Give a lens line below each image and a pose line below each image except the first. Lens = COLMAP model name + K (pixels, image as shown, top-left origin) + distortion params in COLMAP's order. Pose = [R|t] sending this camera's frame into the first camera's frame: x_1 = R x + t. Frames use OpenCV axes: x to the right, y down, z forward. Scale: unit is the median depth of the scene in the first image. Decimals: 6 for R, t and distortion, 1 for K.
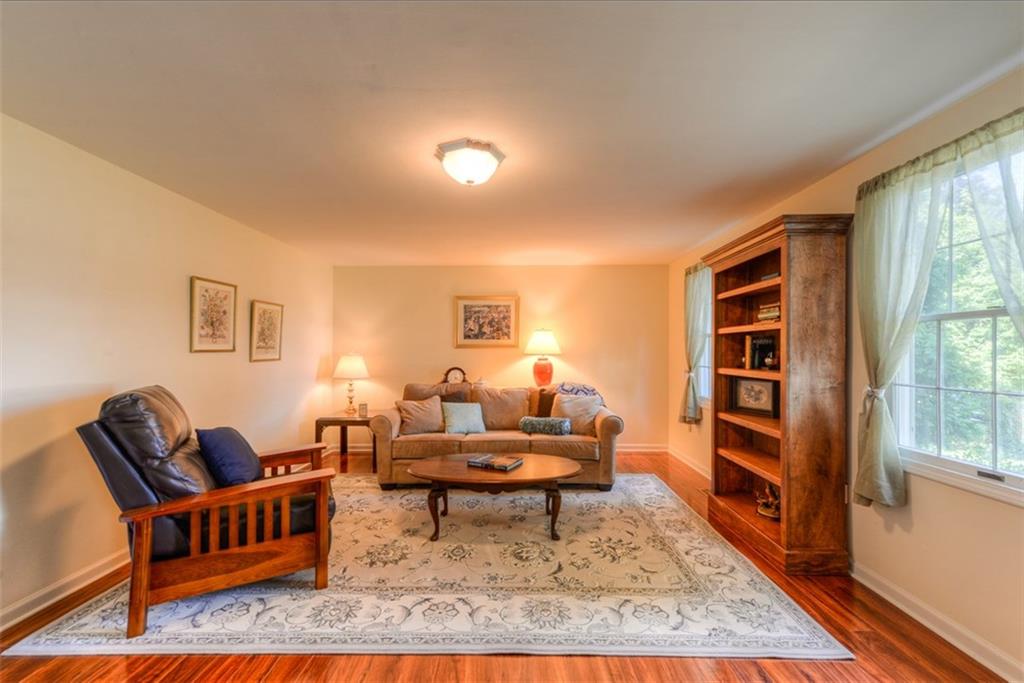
lens RADIAL K [[398.5, 0, 518.2], [0, 398.5, 349.2], [0, 0, 1]] dist [0.002750, -0.000010]
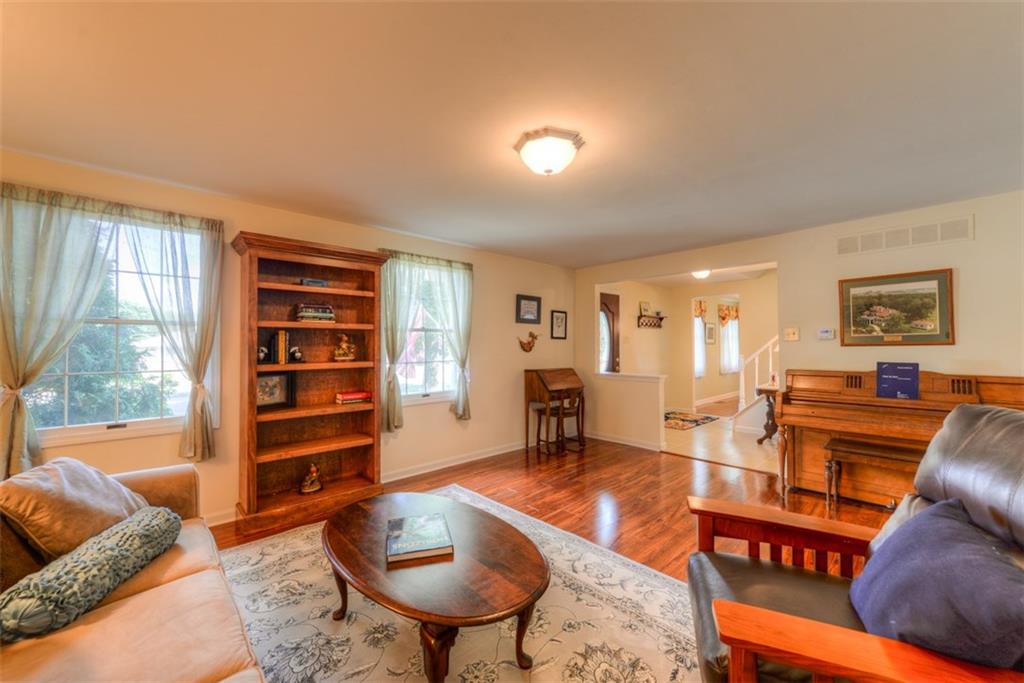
lens RADIAL K [[398.5, 0, 522.1], [0, 398.5, 338.2], [0, 0, 1]] dist [0.002750, -0.000010]
pose [[-0.686428, 0.014429, 0.727055, -0.814055], [0.000710, 0.999816, -0.019172, 0.005962], [-0.727198, -0.012644, -0.686312, 1.785256]]
